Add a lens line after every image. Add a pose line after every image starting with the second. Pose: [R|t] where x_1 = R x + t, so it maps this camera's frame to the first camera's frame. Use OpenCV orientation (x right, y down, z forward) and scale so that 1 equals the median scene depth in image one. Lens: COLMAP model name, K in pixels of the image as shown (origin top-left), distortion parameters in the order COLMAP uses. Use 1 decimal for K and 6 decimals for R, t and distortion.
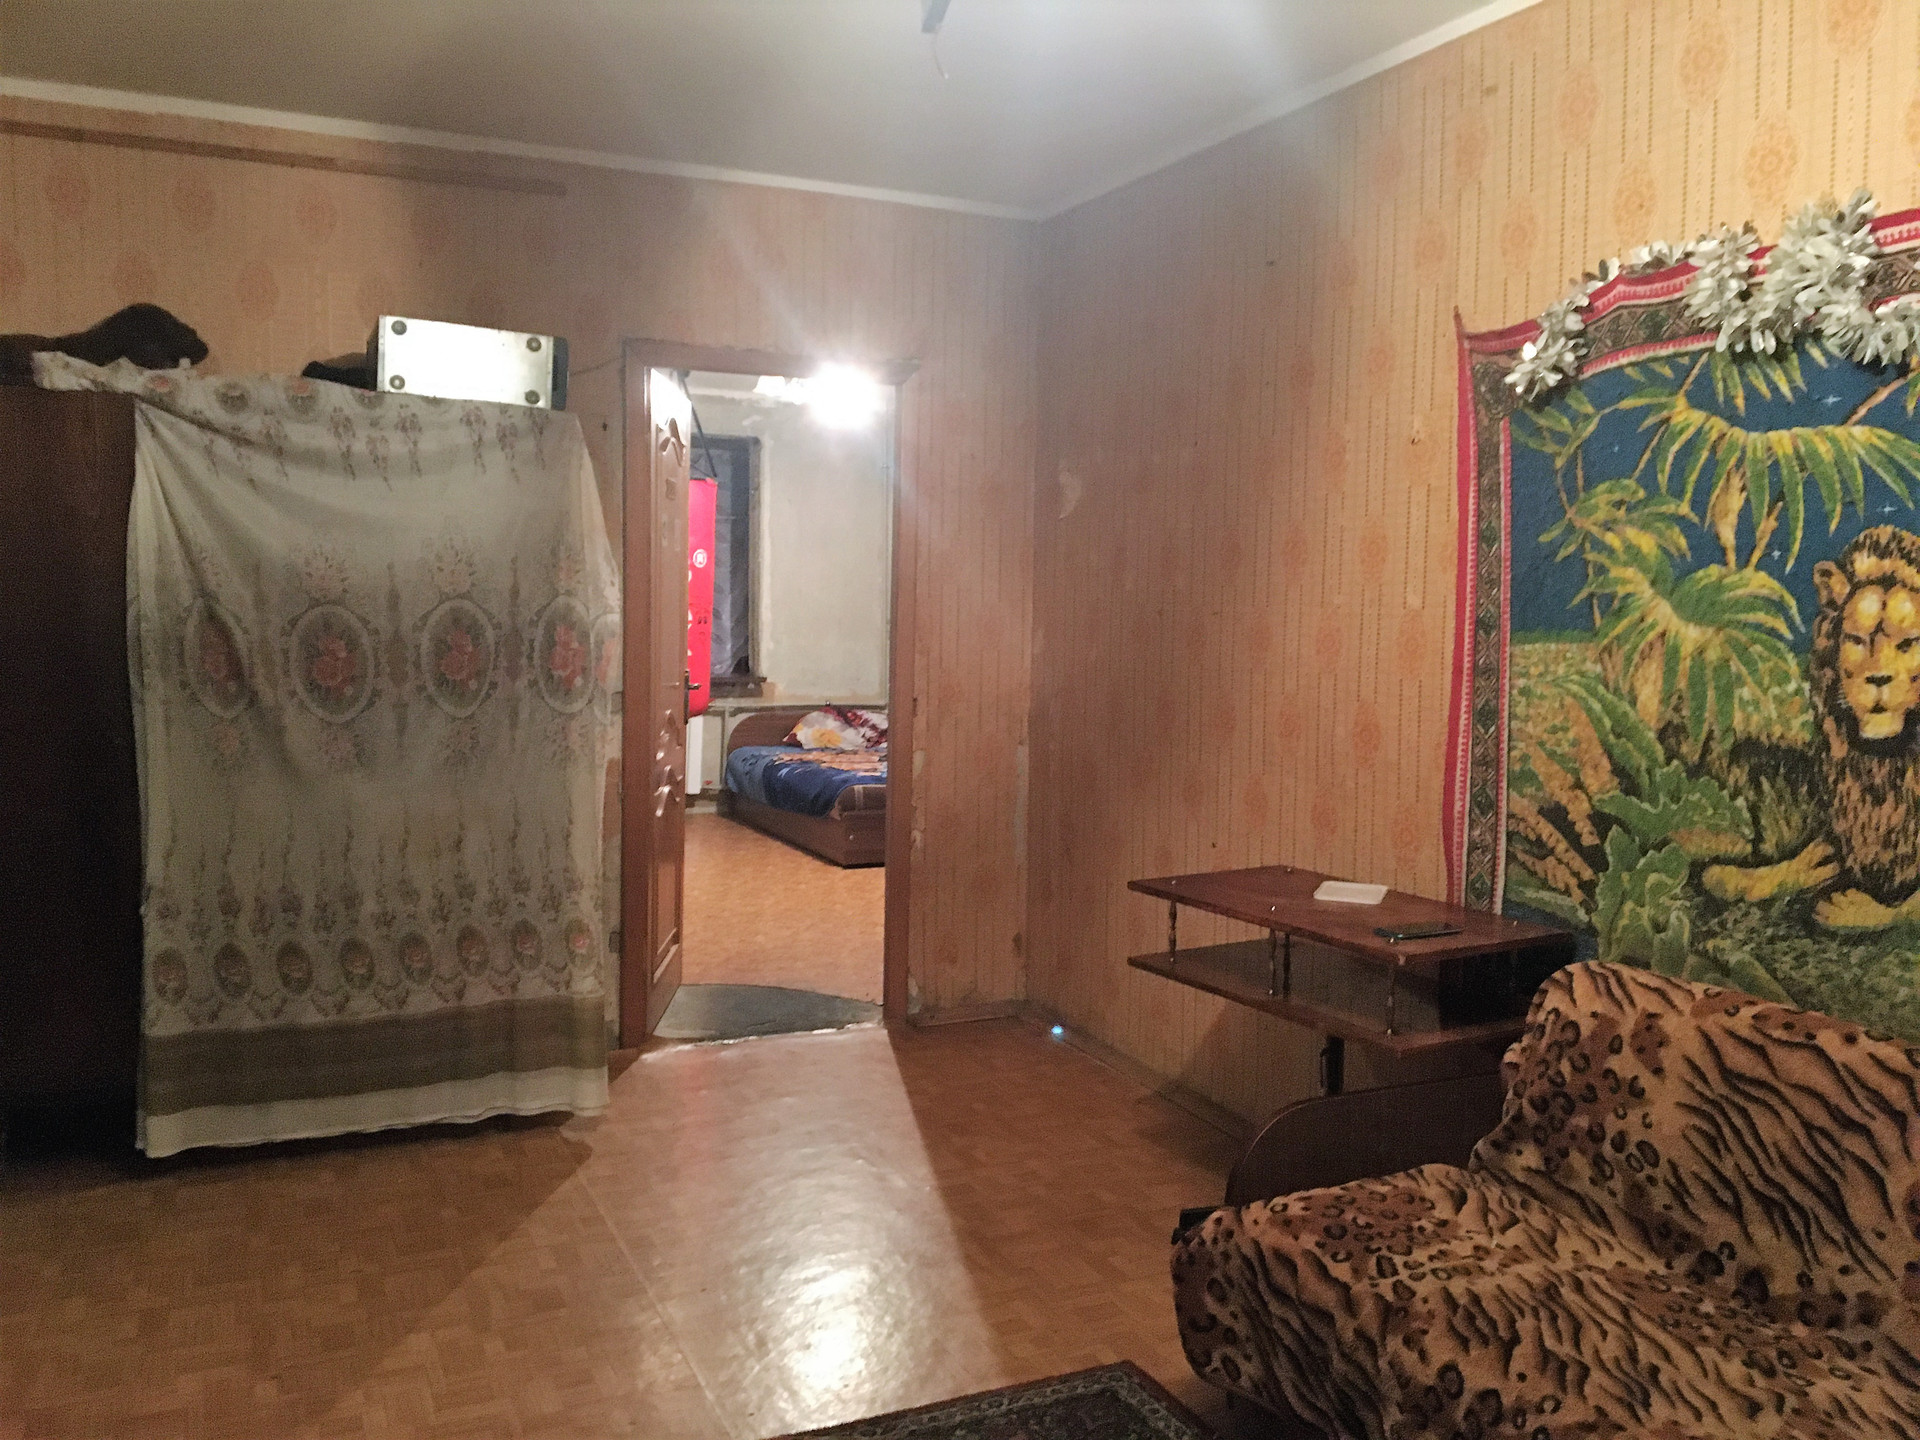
lens RADIAL K [[1625.3, 0, 950.1], [0, 1625.3, 722.3], [0, 0, 1]] dist [-0.003558, -0.010119]
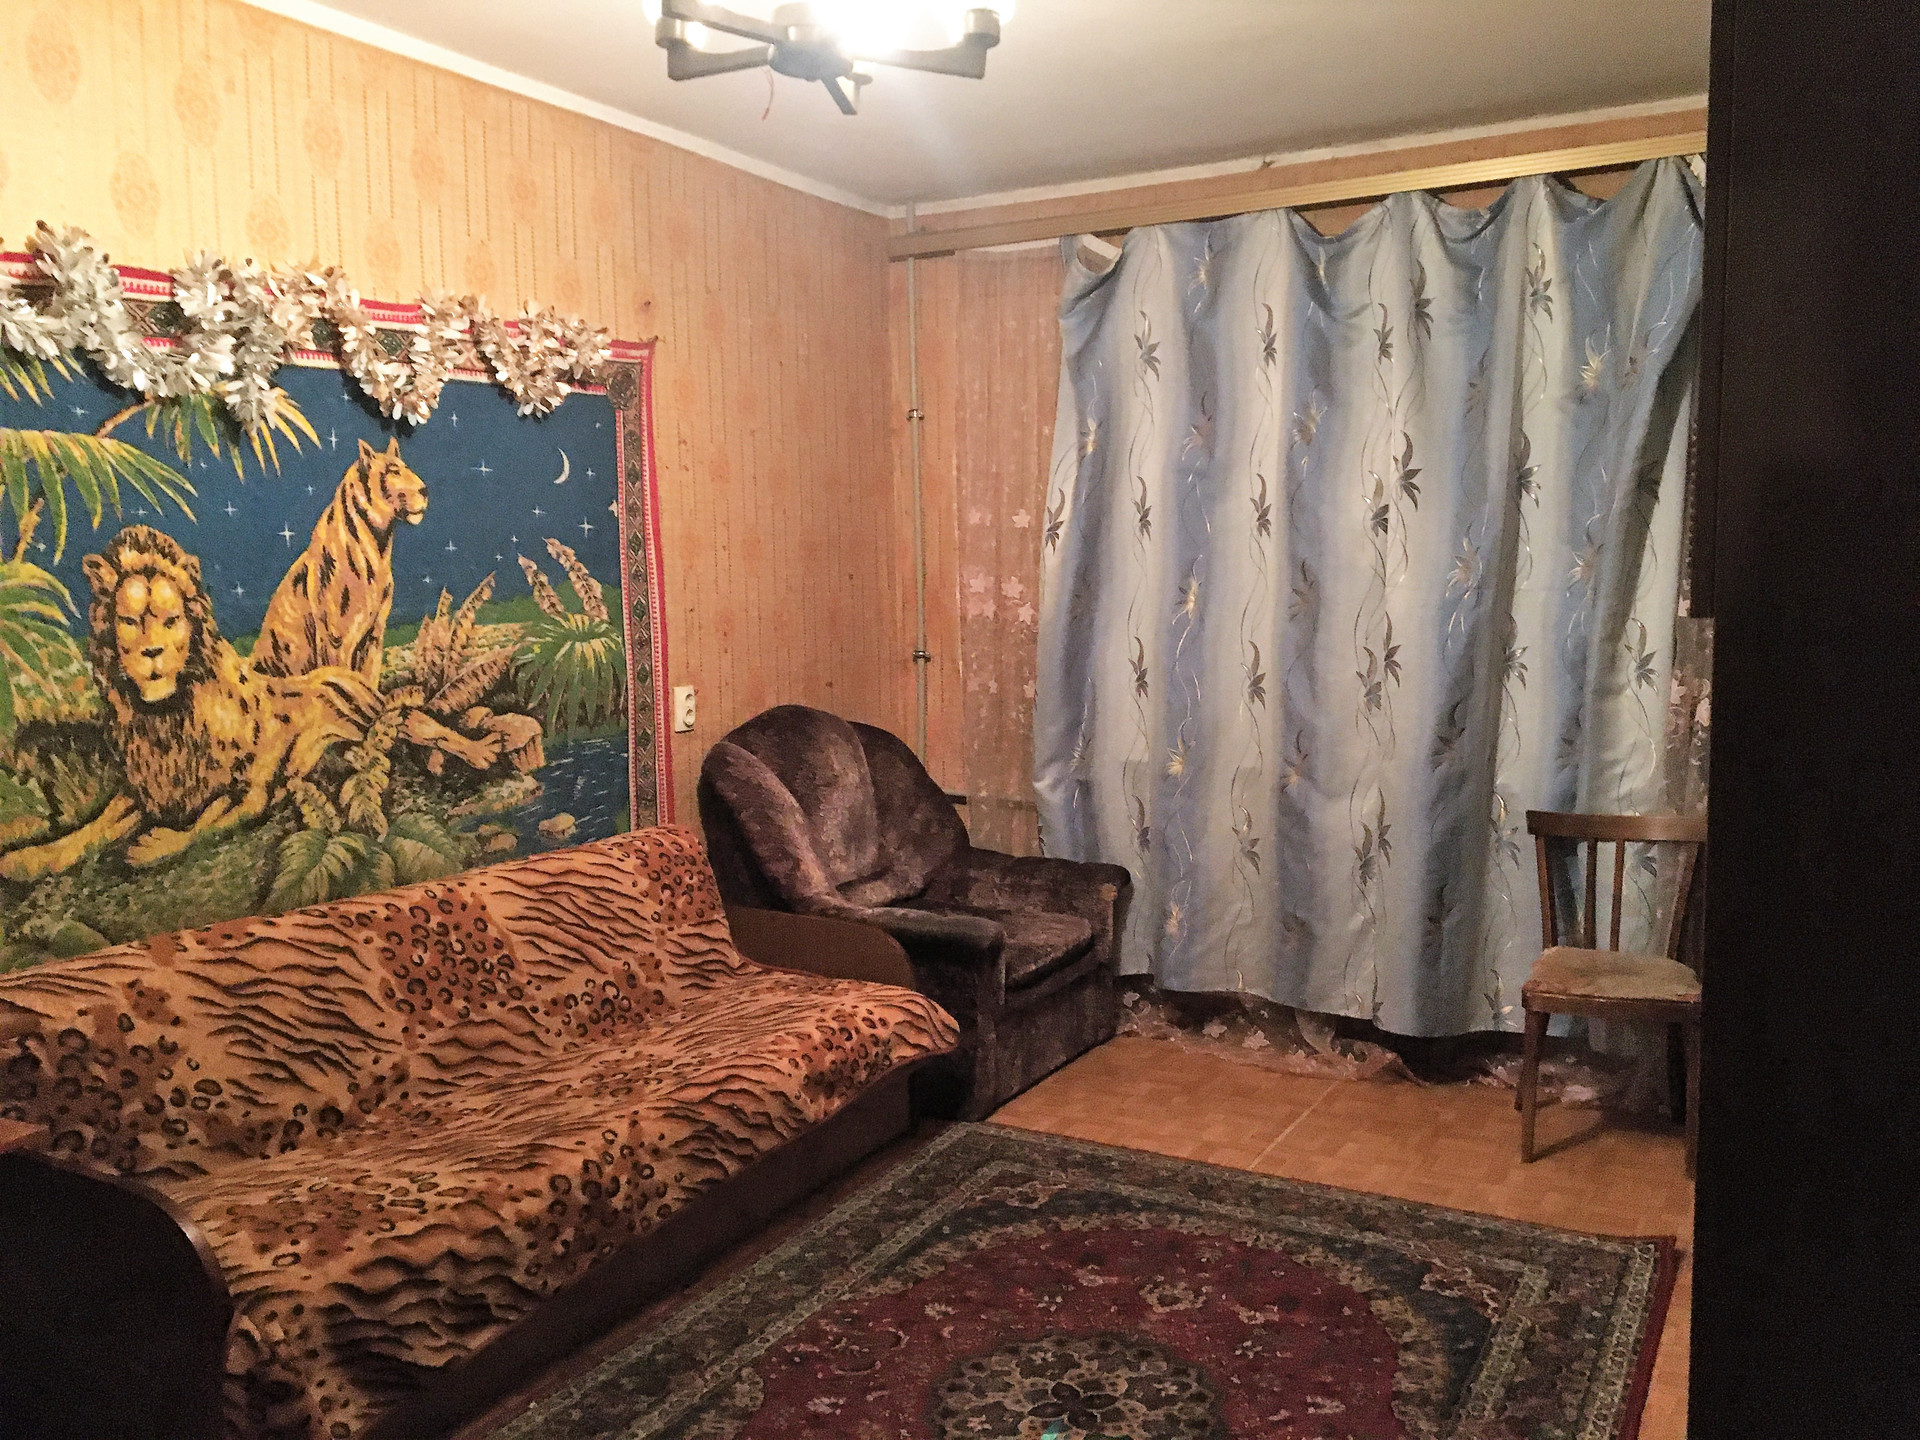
lens RADIAL K [[1625.3, 0, 951.2], [0, 1625.3, 718.7], [0, 0, 1]] dist [-0.003558, -0.010119]
pose [[-0.604659, -0.082871, 0.792161, -0.736871], [0.061877, 0.986679, 0.150451, -0.119834], [-0.794077, 0.139989, -0.591477, 1.215648]]
